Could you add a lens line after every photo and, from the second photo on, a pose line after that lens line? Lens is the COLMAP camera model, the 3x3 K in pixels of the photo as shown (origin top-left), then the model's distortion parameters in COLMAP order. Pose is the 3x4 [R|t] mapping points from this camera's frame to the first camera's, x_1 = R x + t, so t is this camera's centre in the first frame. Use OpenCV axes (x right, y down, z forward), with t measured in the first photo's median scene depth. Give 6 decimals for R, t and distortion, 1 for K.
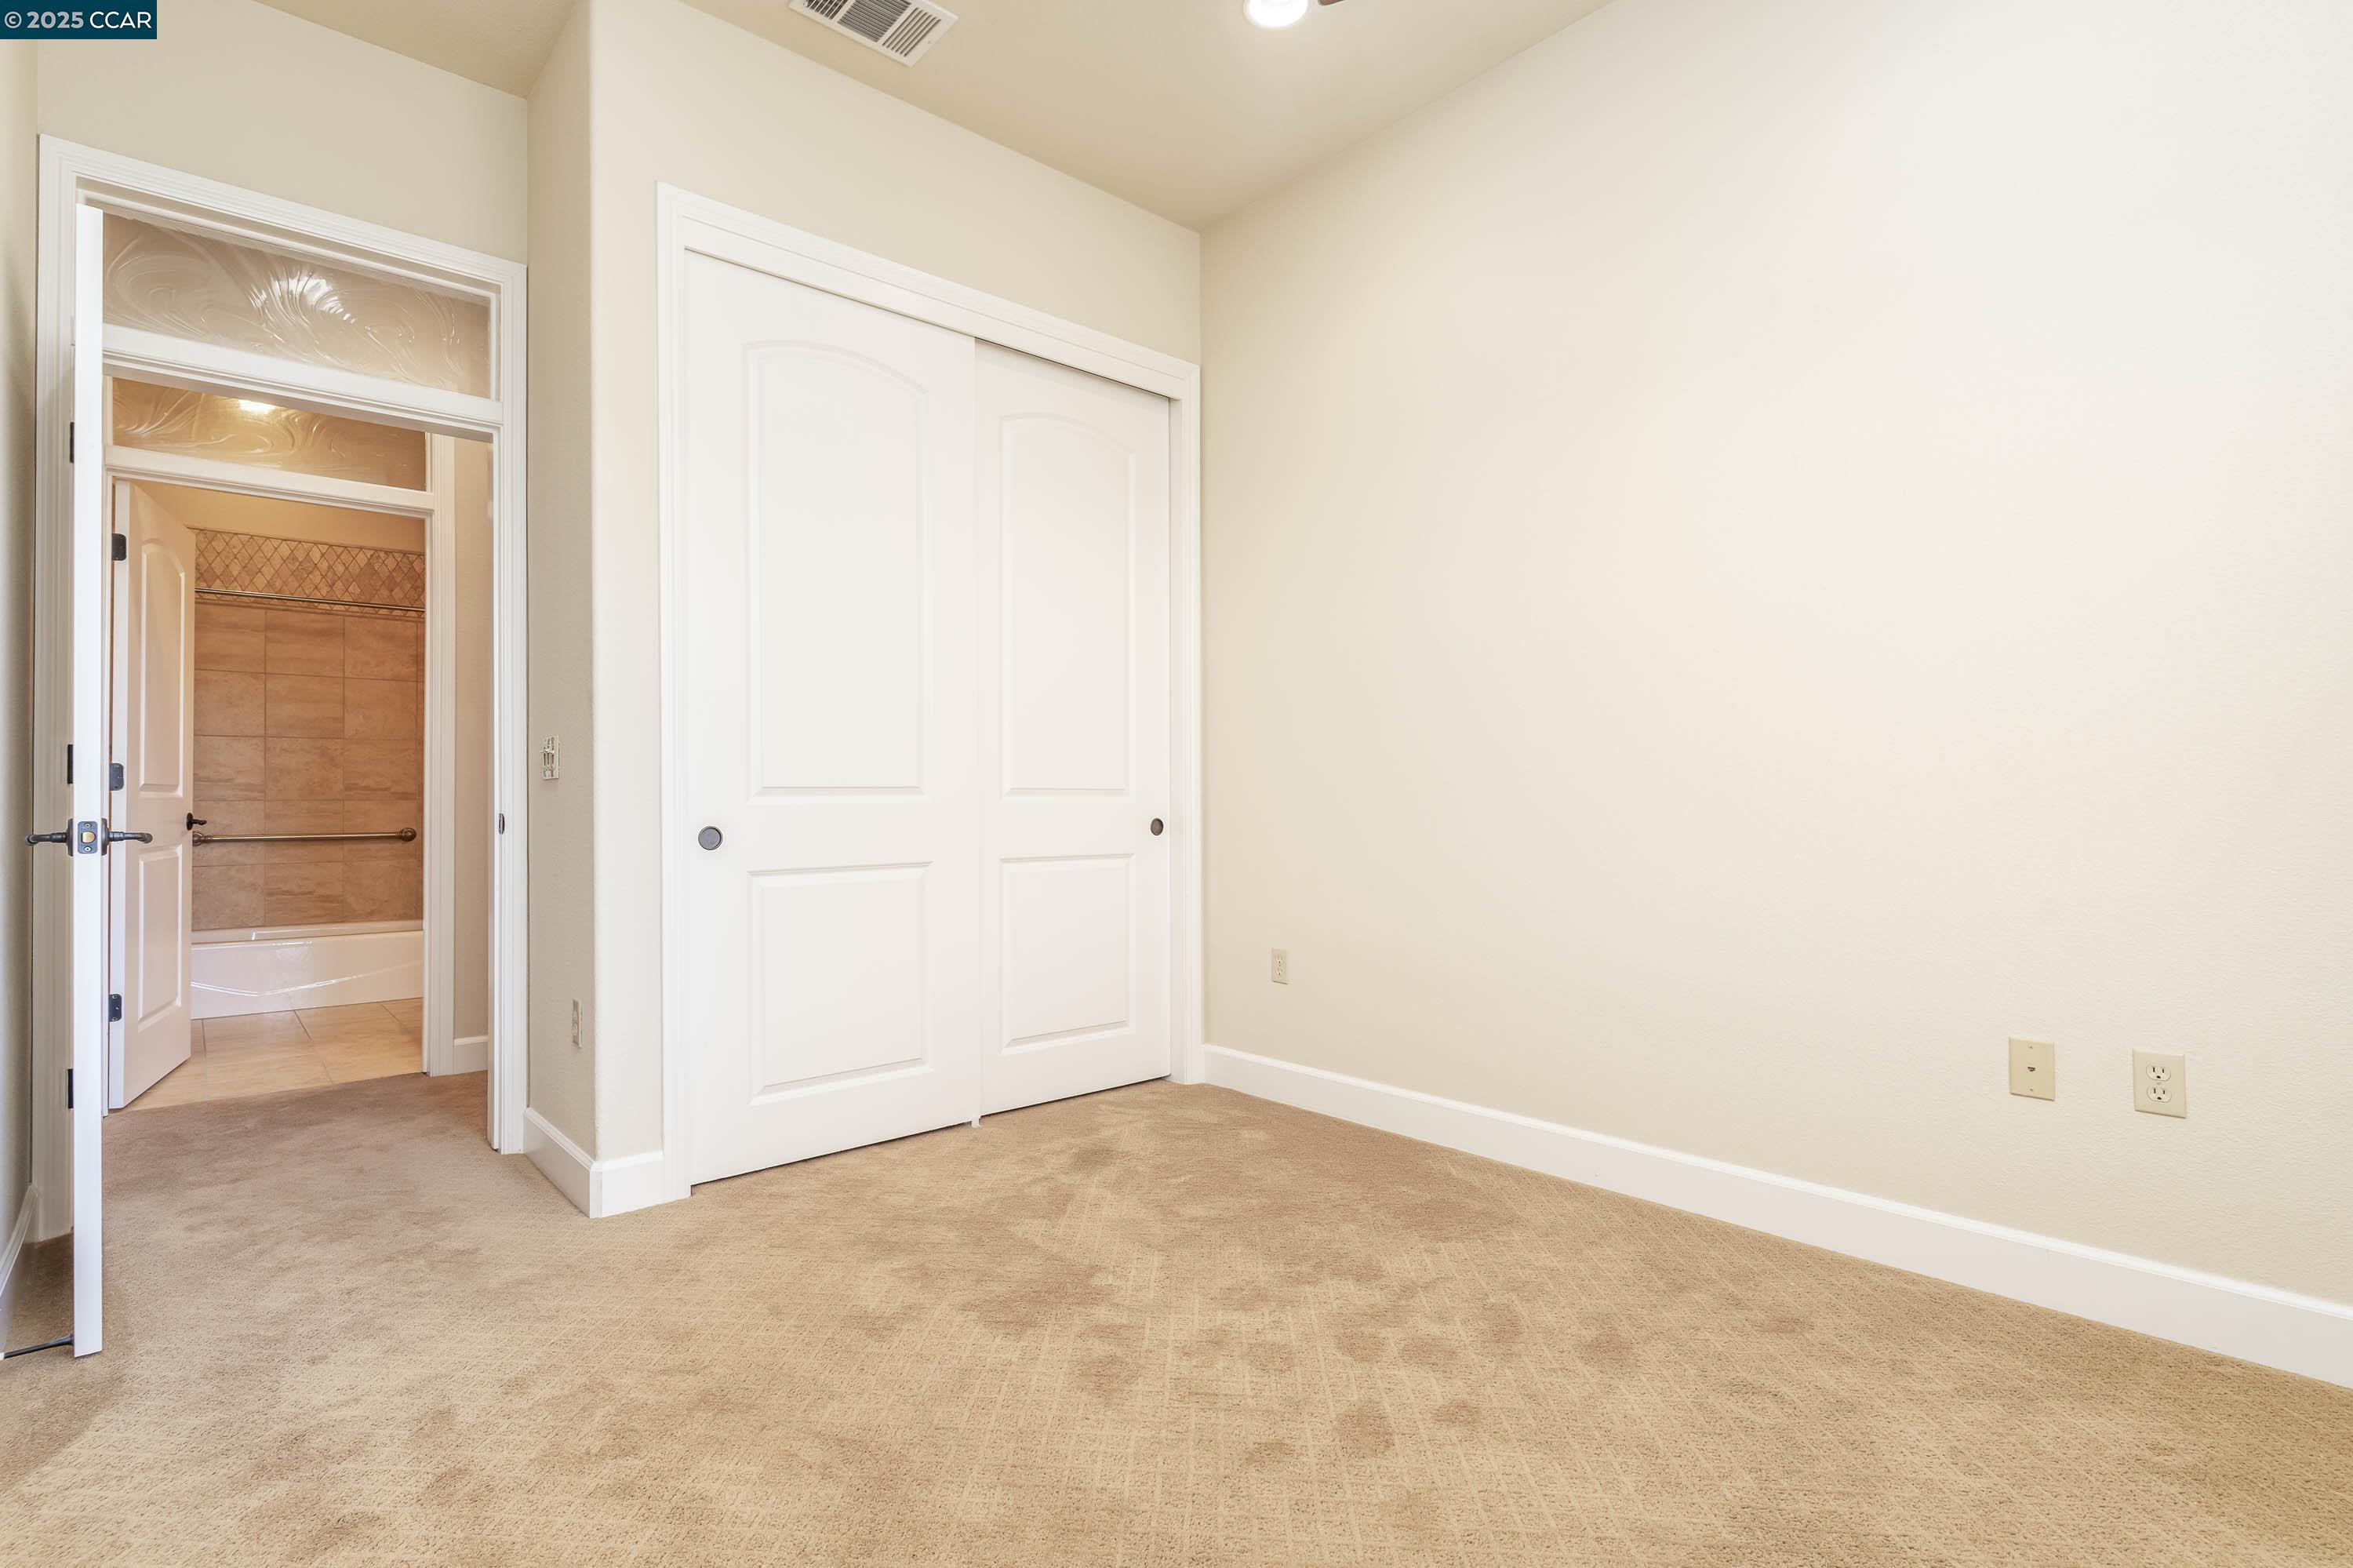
lens RADIAL K [[1133.5, 0, 1174.5], [0, 1133.5, 782.4], [0, 0, 1]] dist [0.003990, 0.001149]
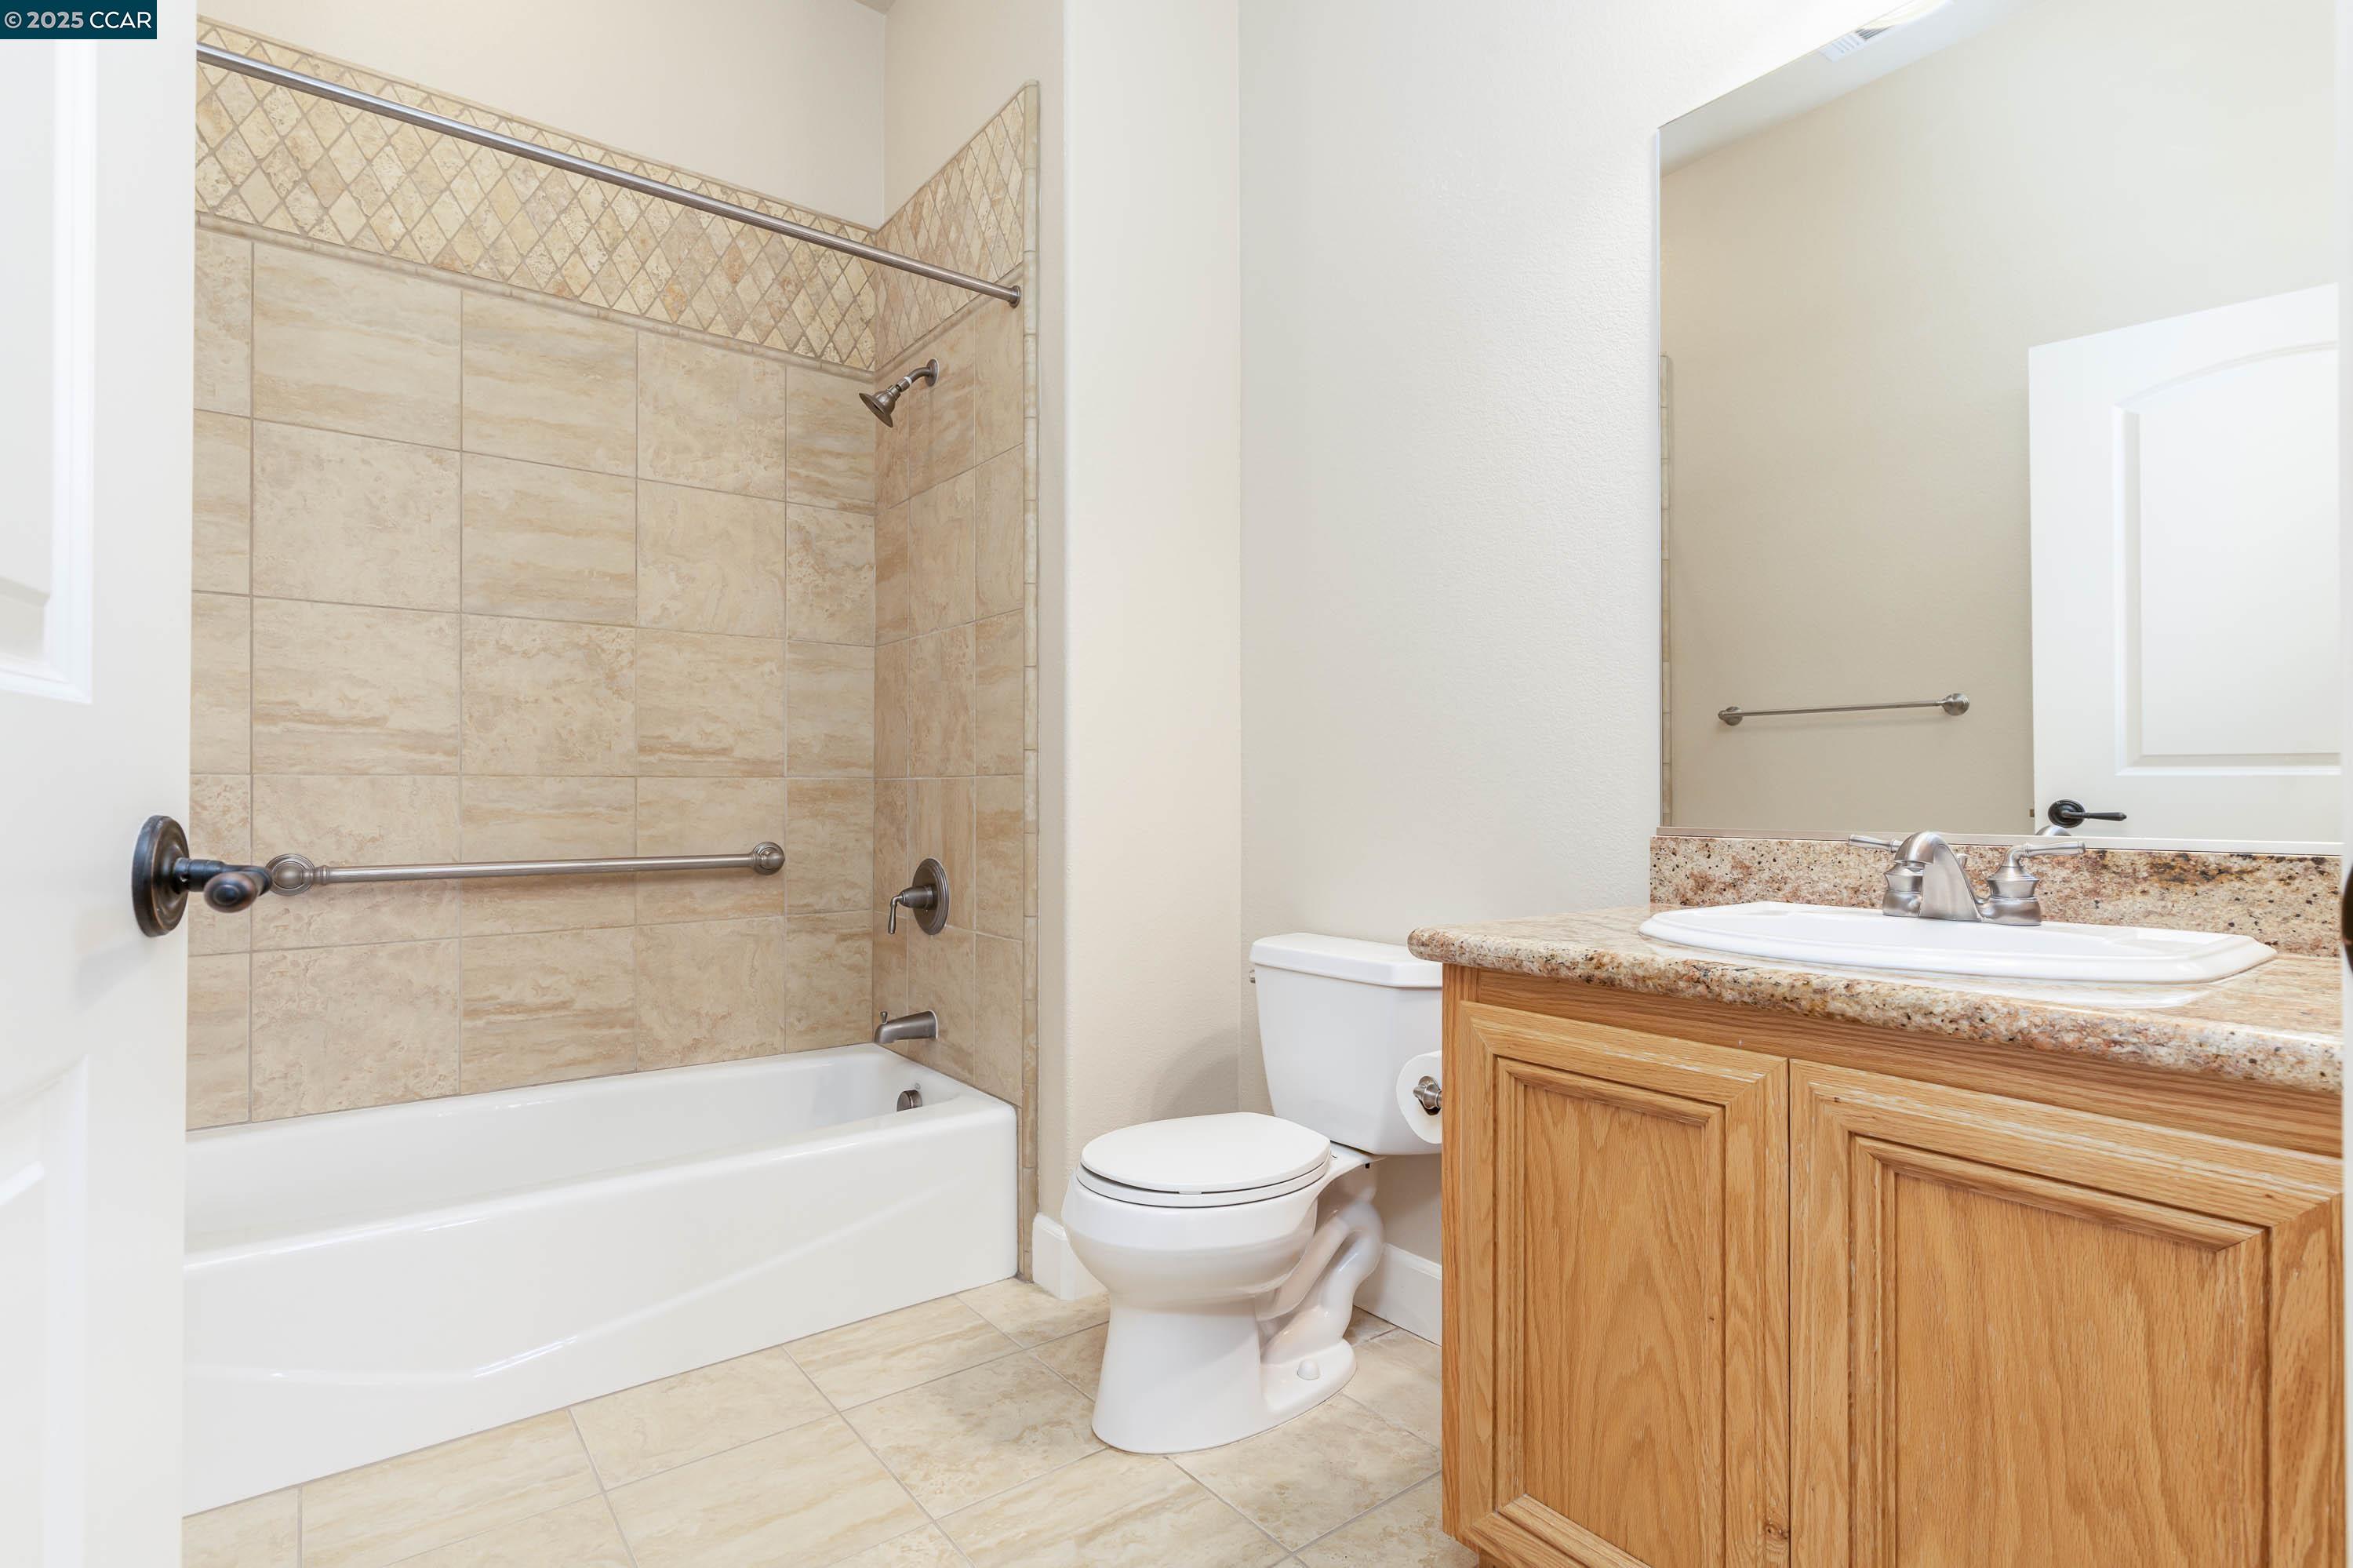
lens RADIAL K [[1133.5, 0, 1177.1], [0, 1133.5, 786.8], [0, 0, 1]] dist [0.003990, 0.001149]
pose [[0.997502, 0.007211, -0.070274, -0.514535], [-0.006570, 0.999935, 0.009337, 0.014475], [0.070337, -0.008852, 0.997484, 0.613243]]
